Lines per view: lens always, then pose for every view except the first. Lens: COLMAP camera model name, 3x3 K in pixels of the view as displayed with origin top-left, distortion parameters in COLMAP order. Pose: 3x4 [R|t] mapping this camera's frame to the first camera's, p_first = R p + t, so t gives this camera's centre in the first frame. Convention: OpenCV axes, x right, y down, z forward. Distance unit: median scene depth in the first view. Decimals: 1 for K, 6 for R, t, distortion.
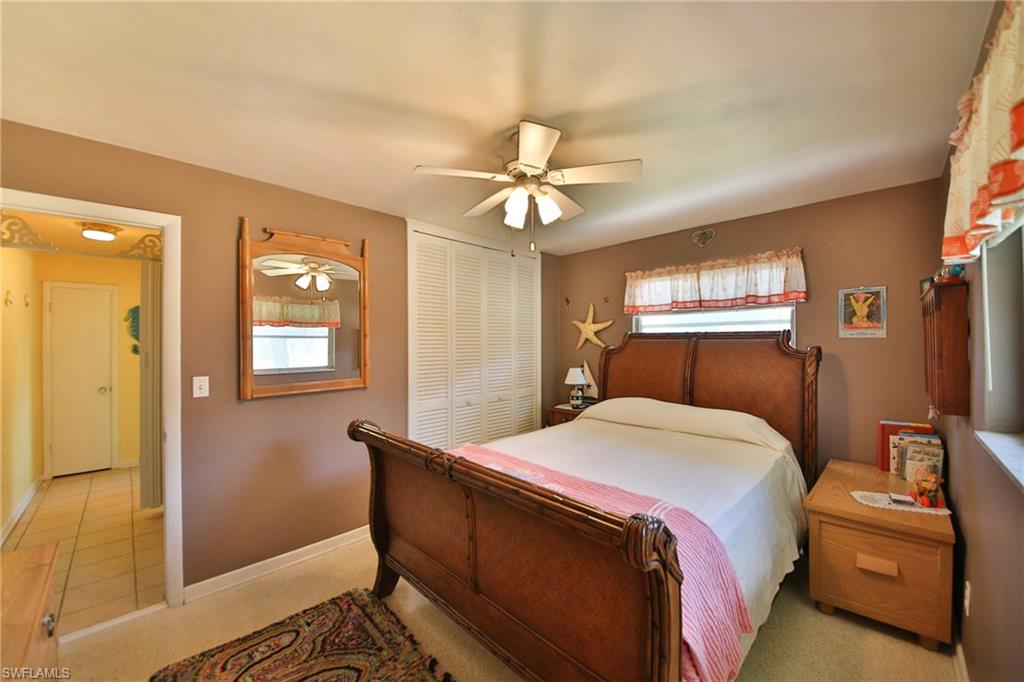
lens RADIAL K [[389.7, 0, 520.3], [0, 389.7, 343.3], [0, 0, 1]] dist [-0.004210, -0.002176]
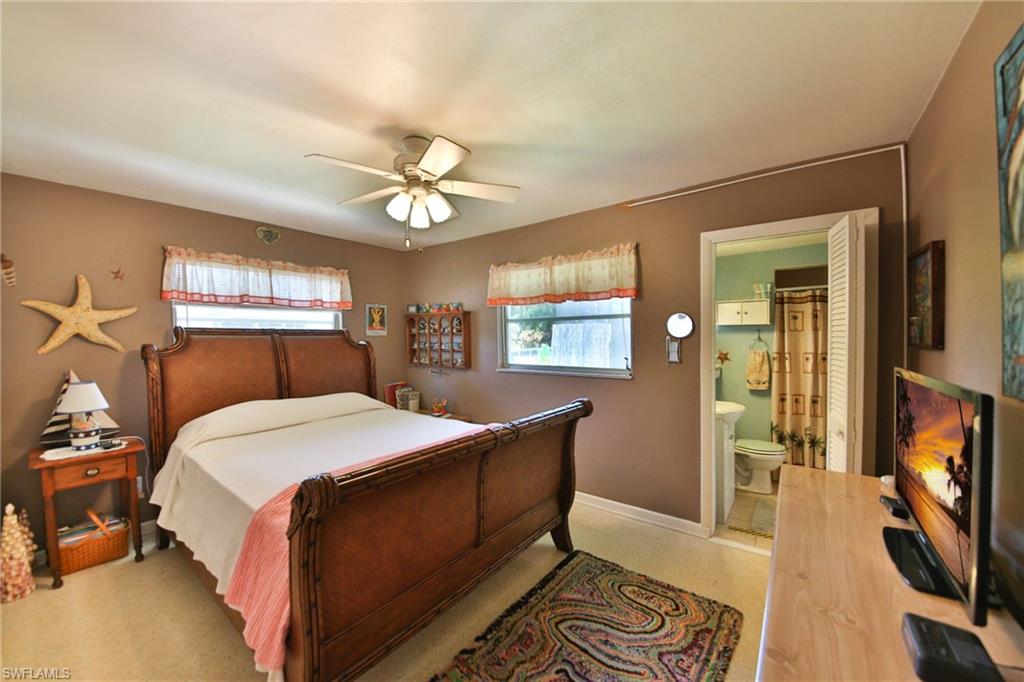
lens RADIAL K [[389.7, 0, 514.2], [0, 389.7, 345.6], [0, 0, 1]] dist [-0.004210, -0.002176]
pose [[-0.139987, -0.014526, 0.990047, -0.655068], [0.012018, 0.999794, 0.016369, 0.006105], [-0.990080, 0.014190, -0.139783, 0.533759]]
